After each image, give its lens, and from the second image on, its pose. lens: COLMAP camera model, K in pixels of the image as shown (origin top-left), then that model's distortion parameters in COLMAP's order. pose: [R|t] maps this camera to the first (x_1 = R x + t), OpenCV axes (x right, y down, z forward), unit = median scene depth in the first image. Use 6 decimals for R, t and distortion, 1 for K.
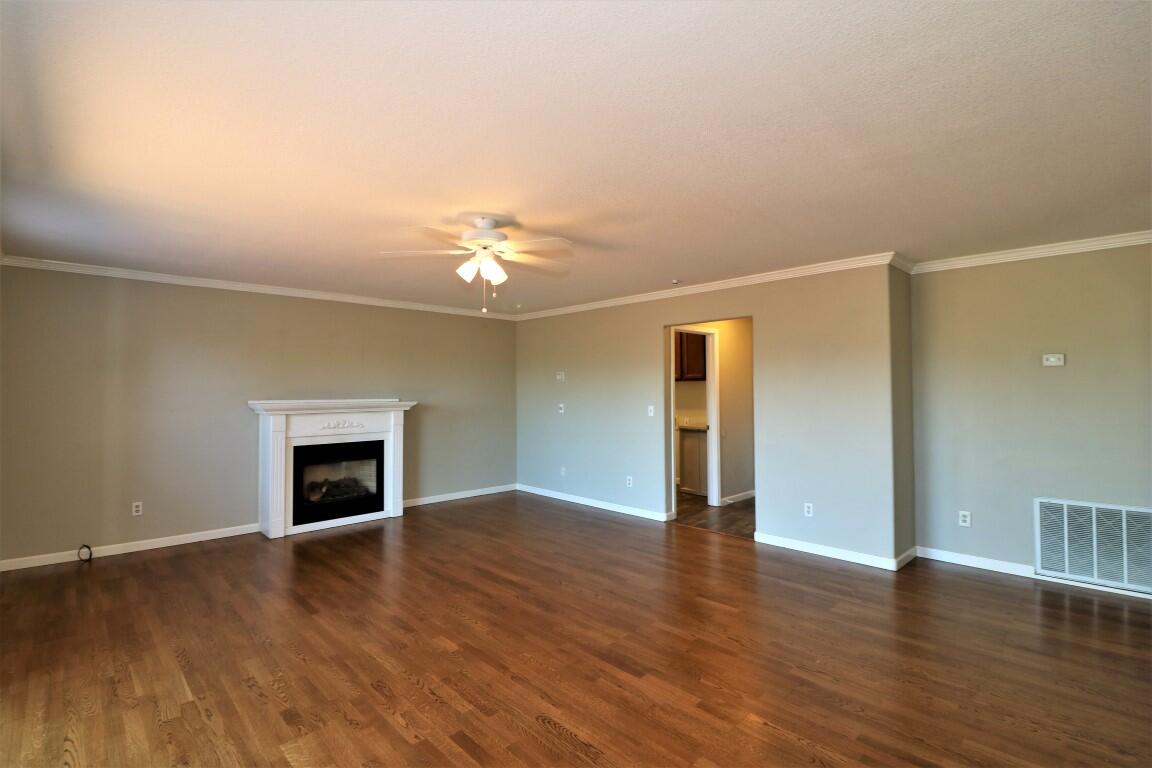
lens RADIAL K [[532.7, 0, 568.8], [0, 532.7, 380.4], [0, 0, 1]] dist [-0.015532, -0.002488]
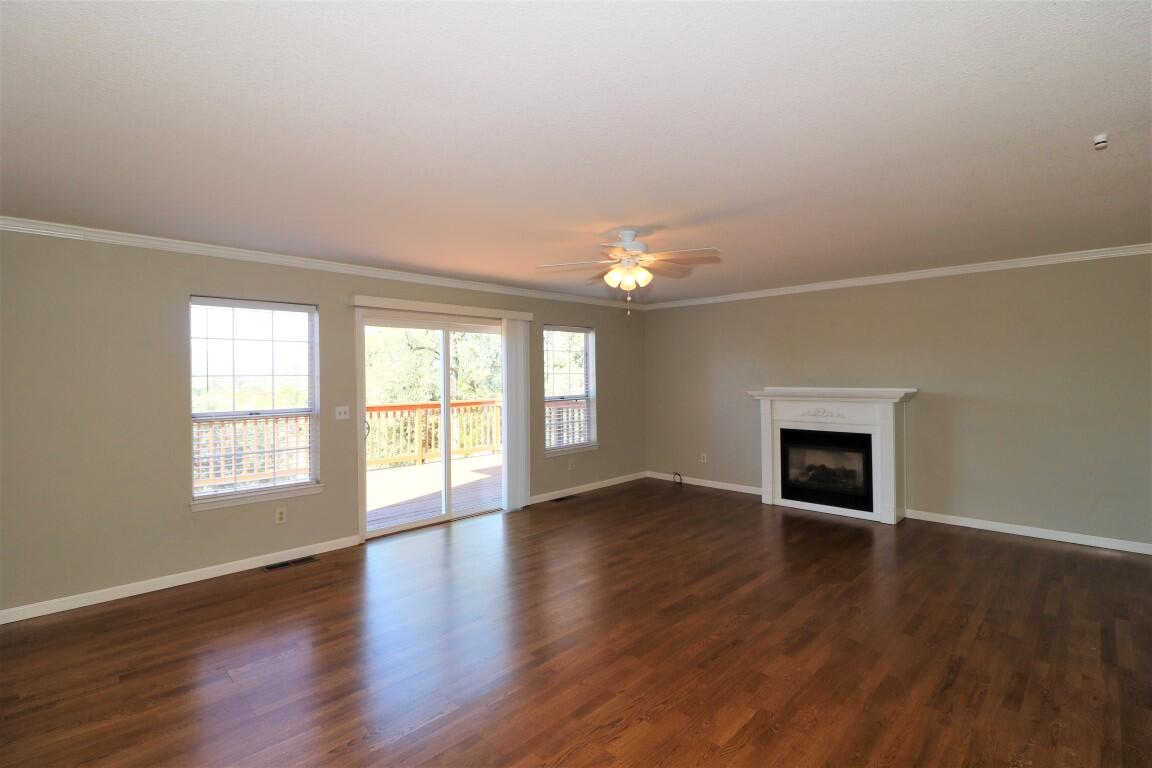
lens RADIAL K [[532.7, 0, 569.3], [0, 532.7, 377.9], [0, 0, 1]] dist [-0.015532, -0.002488]
pose [[0.029103, 0.009233, -0.999534, 0.587017], [0.027302, 0.999577, 0.010028, -0.006235], [0.999204, -0.027581, 0.028838, 0.513589]]
